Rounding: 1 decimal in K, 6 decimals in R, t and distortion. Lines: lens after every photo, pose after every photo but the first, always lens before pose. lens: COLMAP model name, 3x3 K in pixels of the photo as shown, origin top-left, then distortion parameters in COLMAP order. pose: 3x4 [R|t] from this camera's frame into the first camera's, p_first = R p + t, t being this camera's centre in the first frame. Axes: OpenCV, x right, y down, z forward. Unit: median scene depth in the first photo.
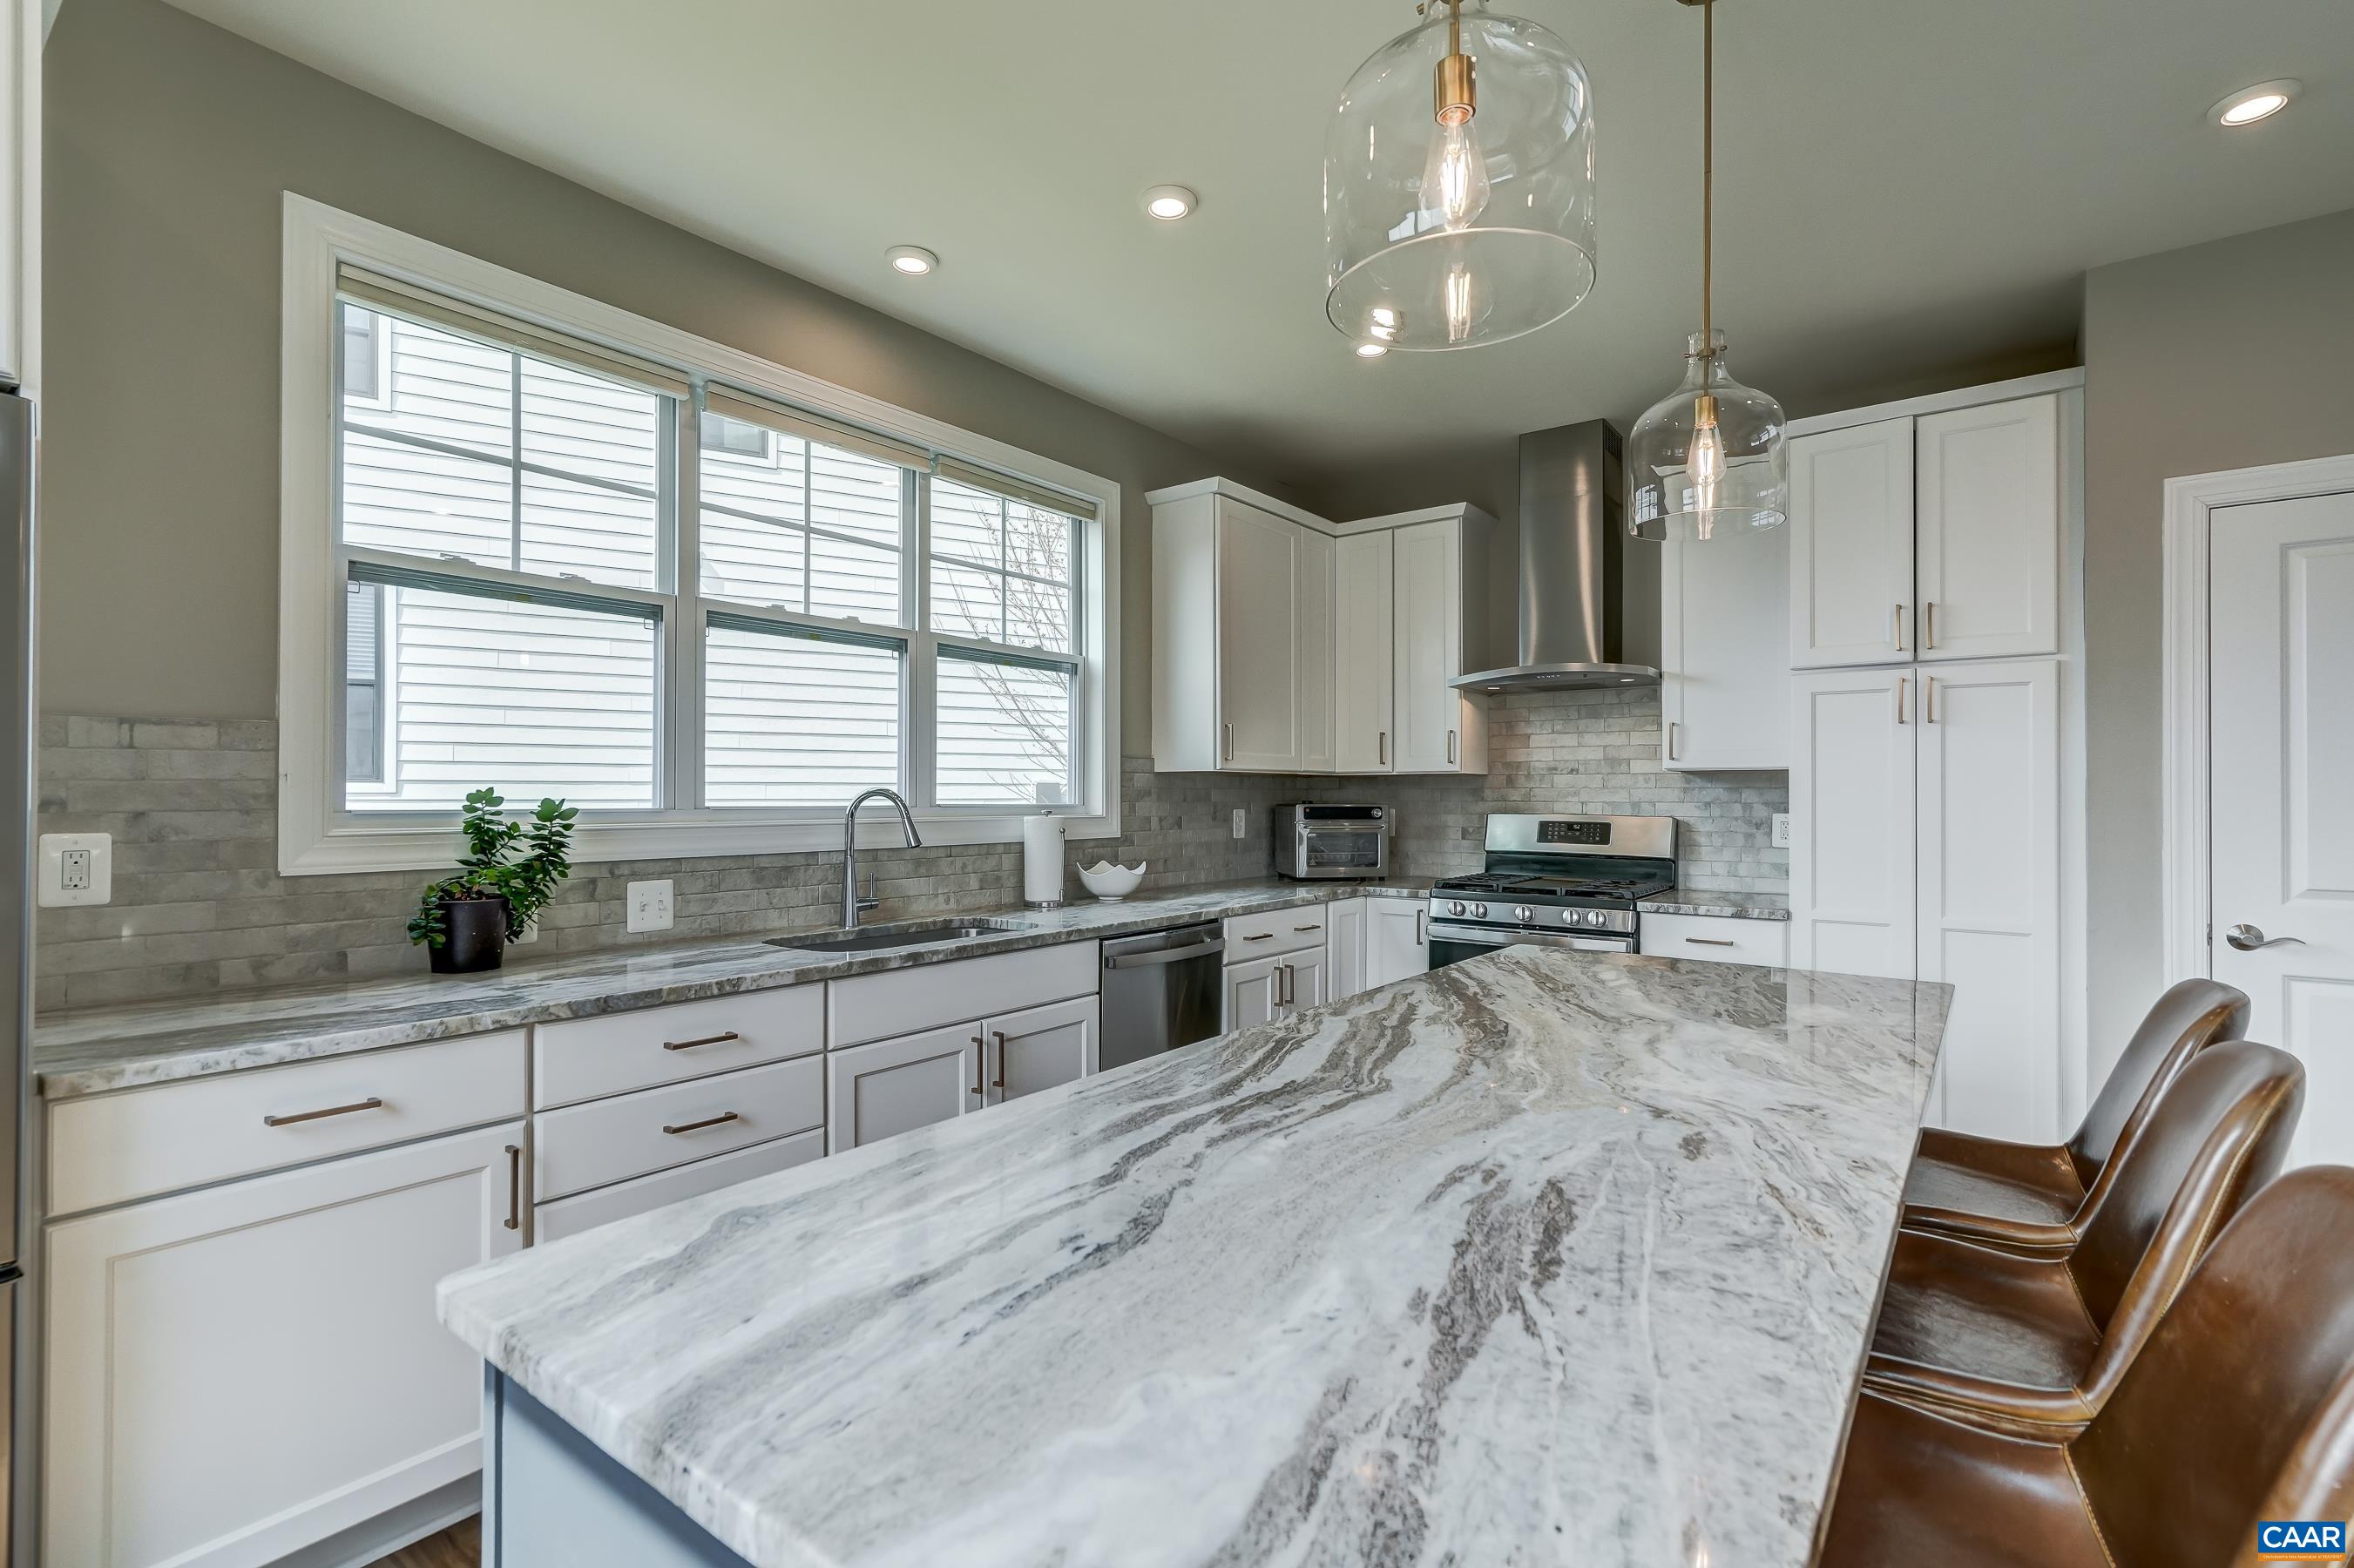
lens RADIAL K [[1099.5, 0, 1157.5], [0, 1099.5, 780.2], [0, 0, 1]] dist [-0.000089, 0.001556]
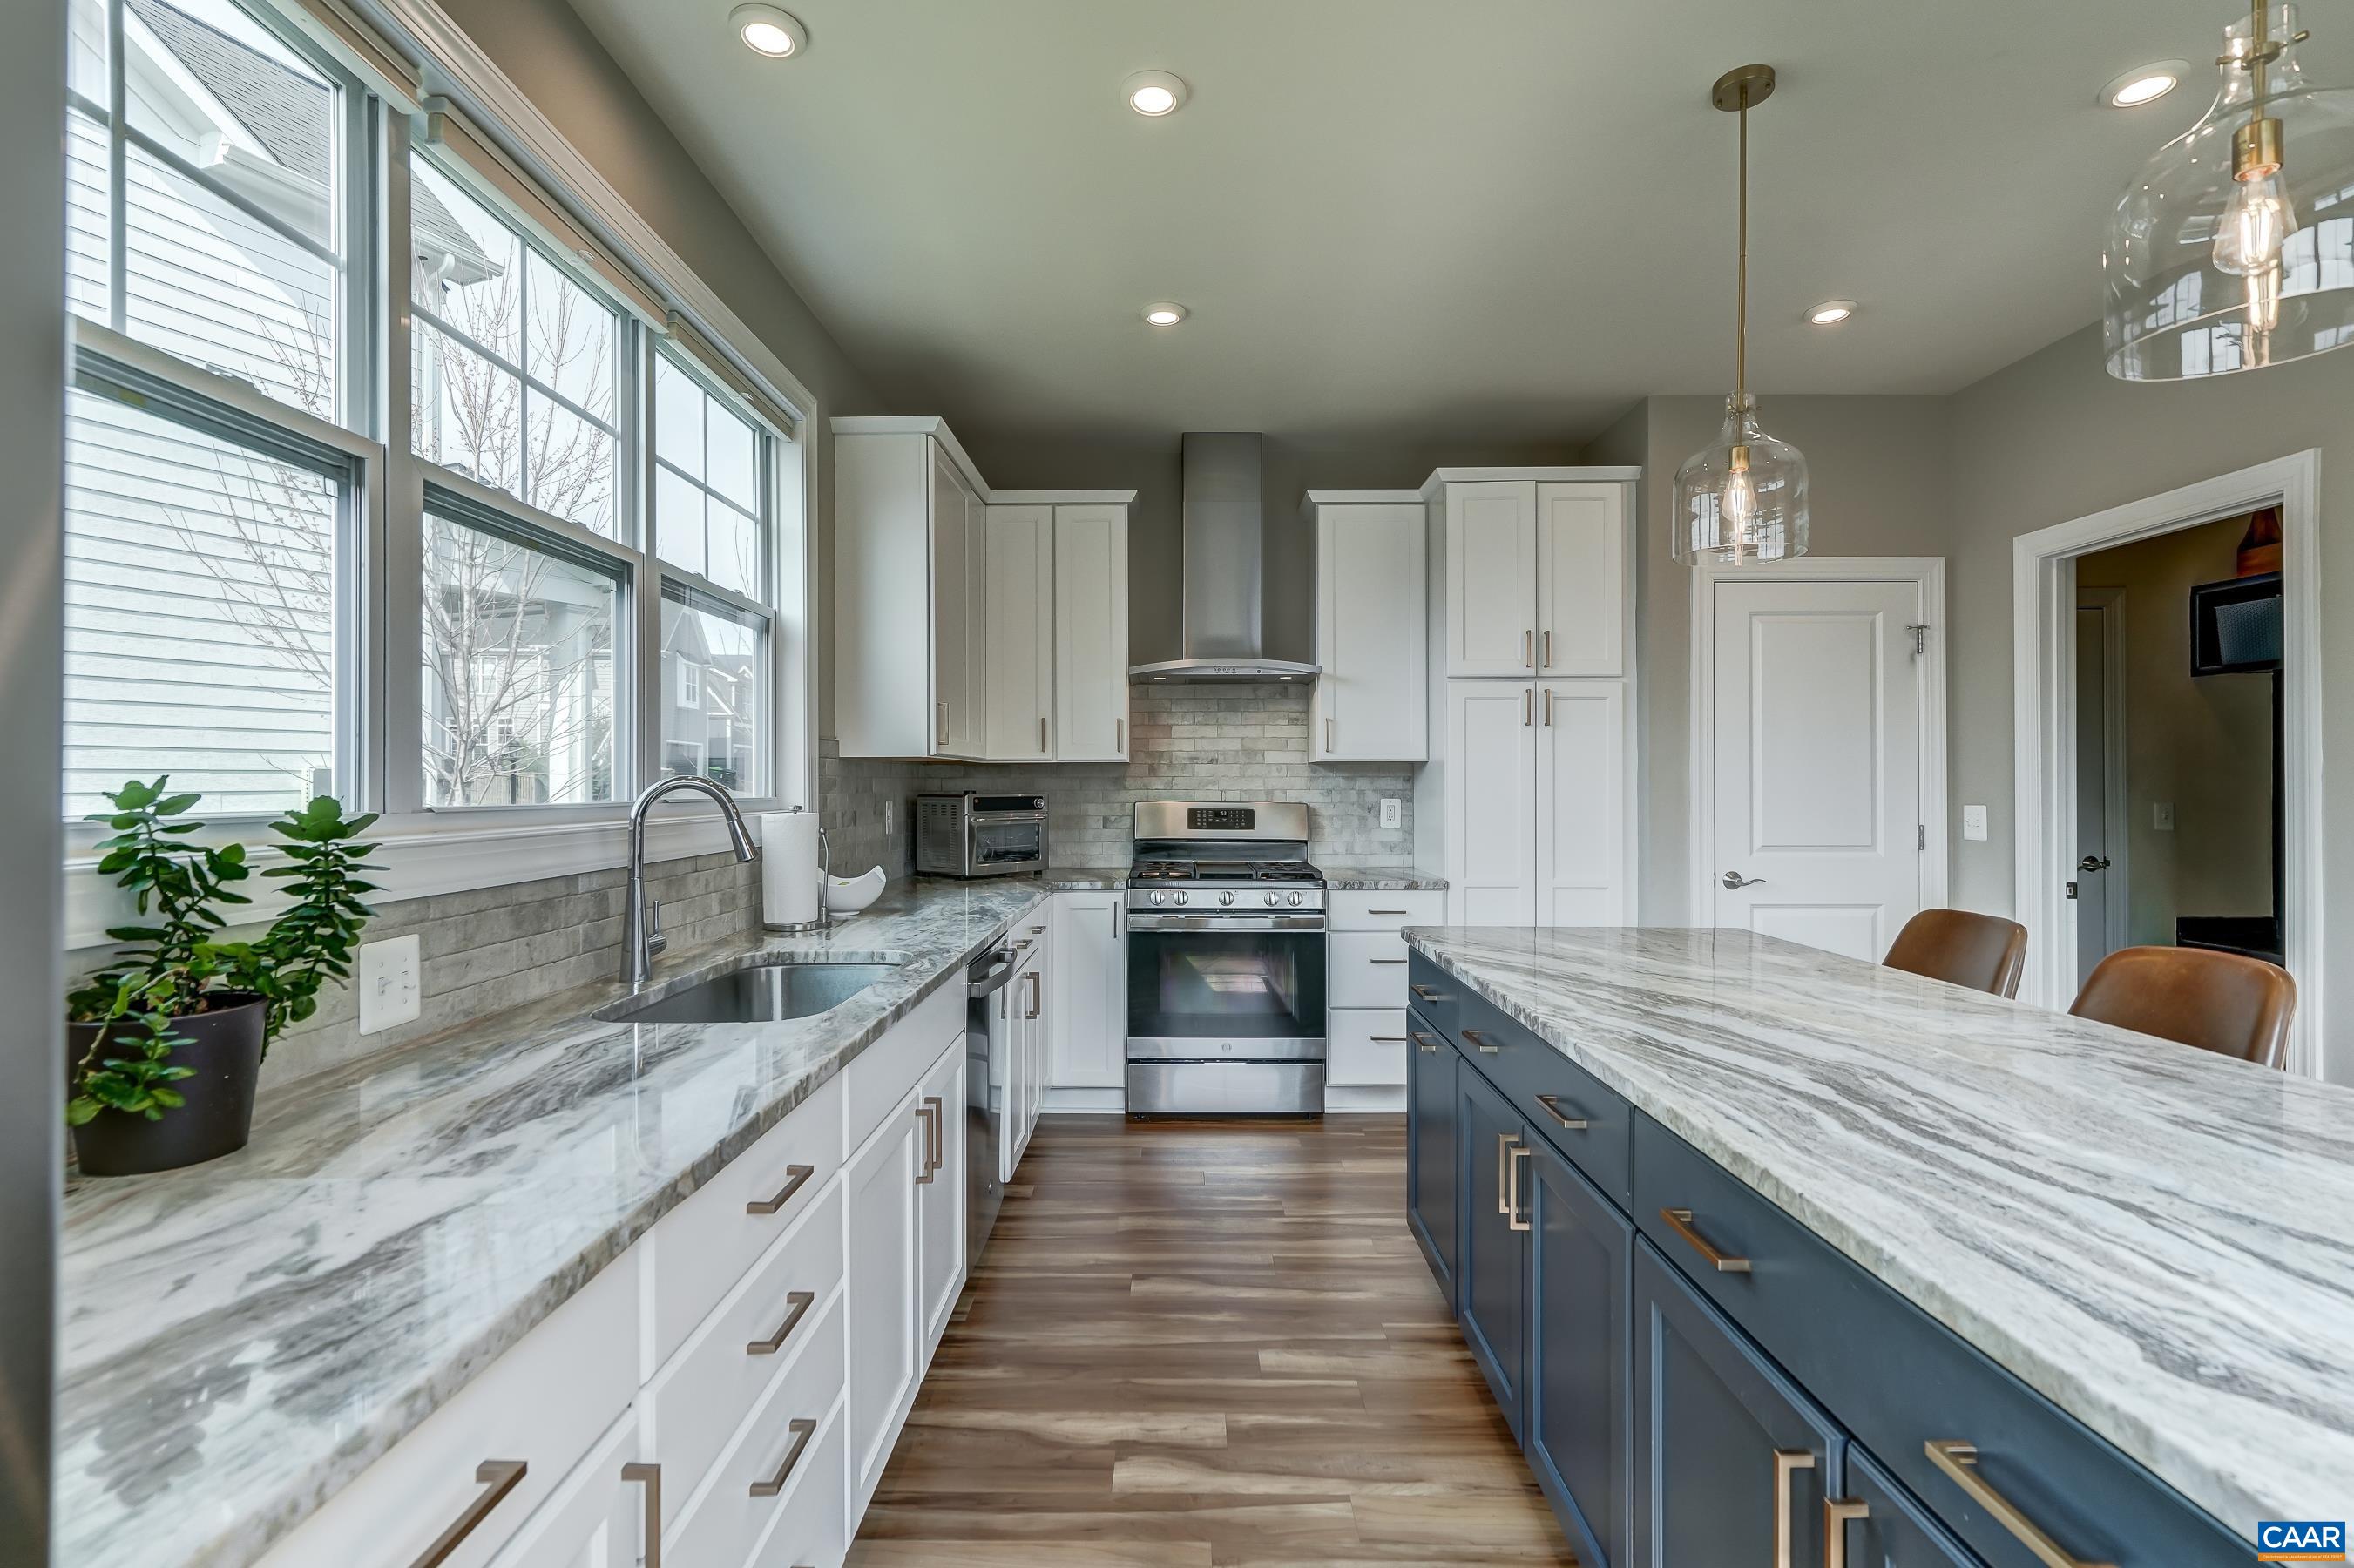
lens RADIAL K [[1099.5, 0, 1175.9], [0, 1099.5, 783.5], [0, 0, 1]] dist [-0.000089, 0.001556]
pose [[0.794258, -0.003270, 0.607571, -0.318753], [-0.004984, 0.999917, 0.011898, 0.001043], [-0.607560, -0.012478, 0.794176, 0.197593]]
